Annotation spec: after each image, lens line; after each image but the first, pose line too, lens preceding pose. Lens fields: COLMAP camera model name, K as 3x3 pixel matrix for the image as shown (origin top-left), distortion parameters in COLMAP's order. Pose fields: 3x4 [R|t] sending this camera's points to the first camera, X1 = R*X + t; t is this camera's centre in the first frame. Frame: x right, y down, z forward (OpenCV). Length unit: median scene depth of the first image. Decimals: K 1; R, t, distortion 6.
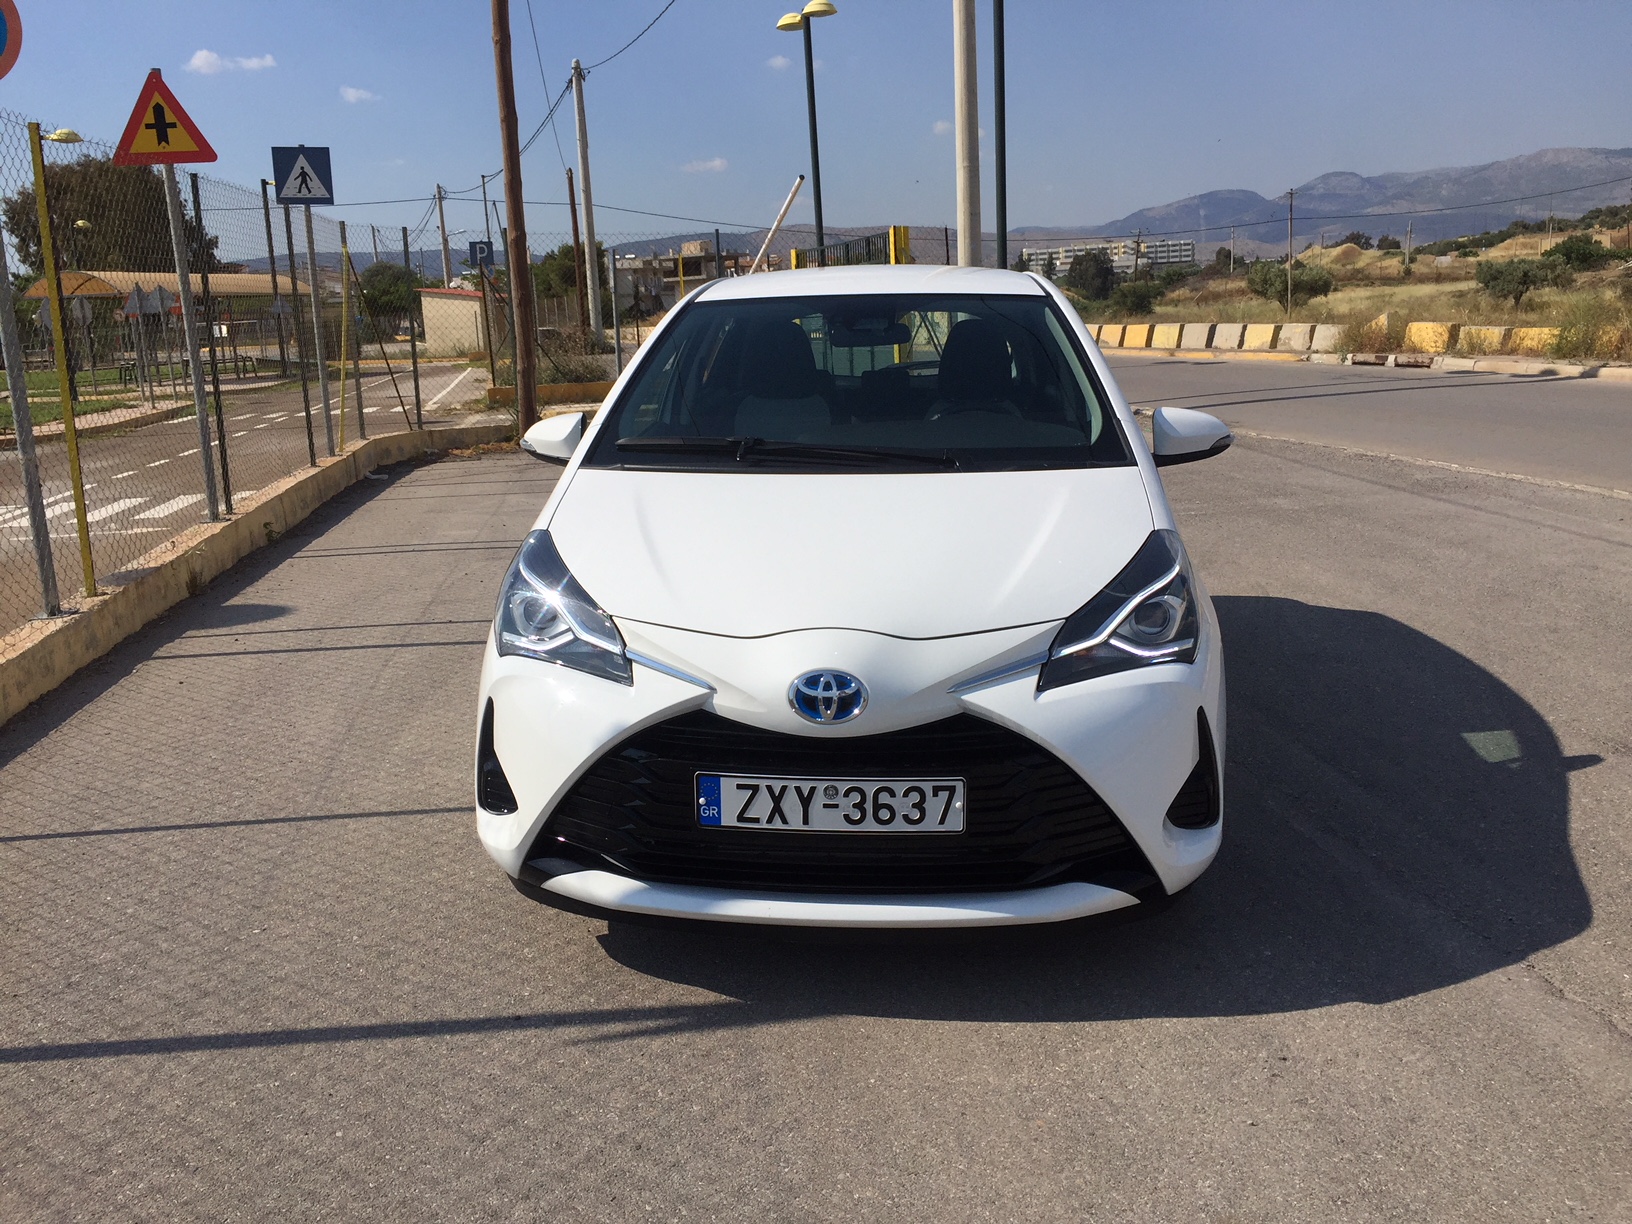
lens RADIAL K [[1391.5, 0, 798.9], [0, 1391.5, 597.5], [0, 0, 1]] dist [0.070127, -0.105669]
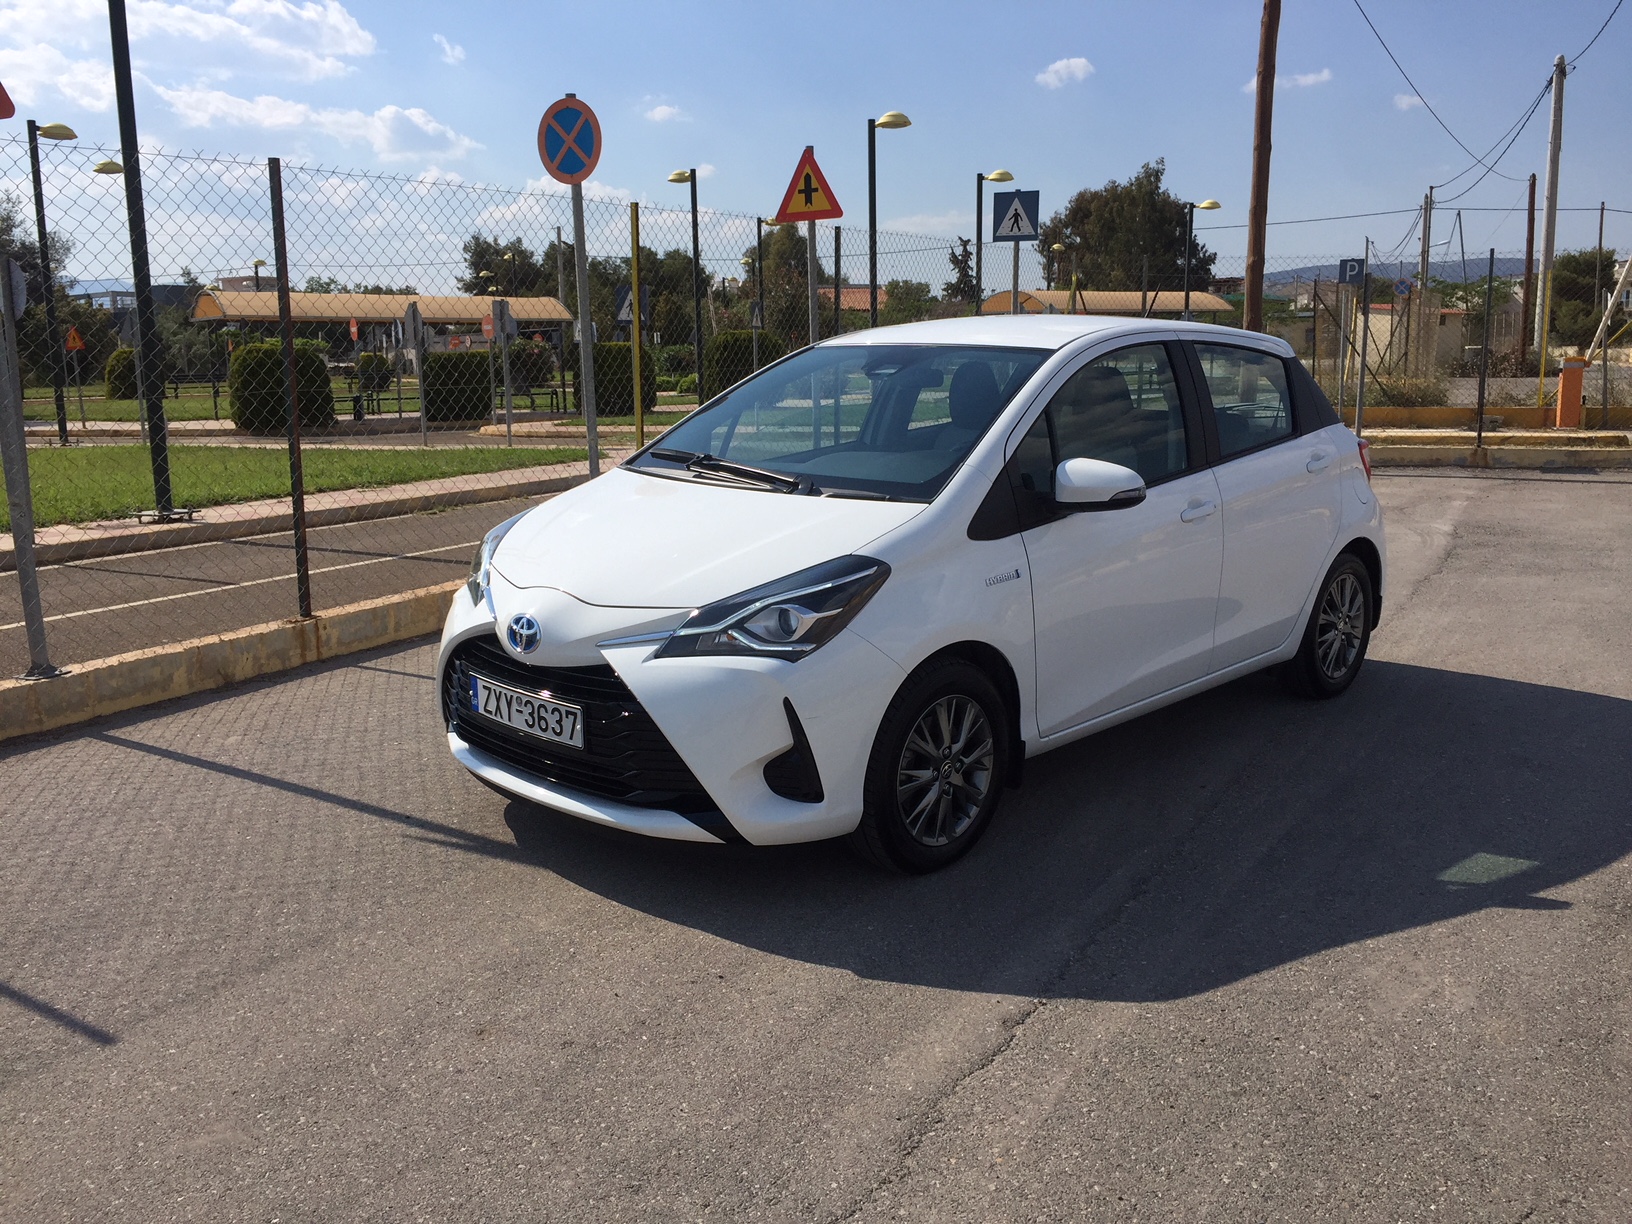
lens RADIAL K [[1391.5, 0, 808.8], [0, 1391.5, 583.7], [0, 0, 1]] dist [0.070127, -0.105669]
pose [[0.780471, 0.131605, -0.611184, 0.371586], [-0.142296, 0.989328, 0.031321, -0.021620], [0.608783, 0.062524, 0.790869, 0.016730]]
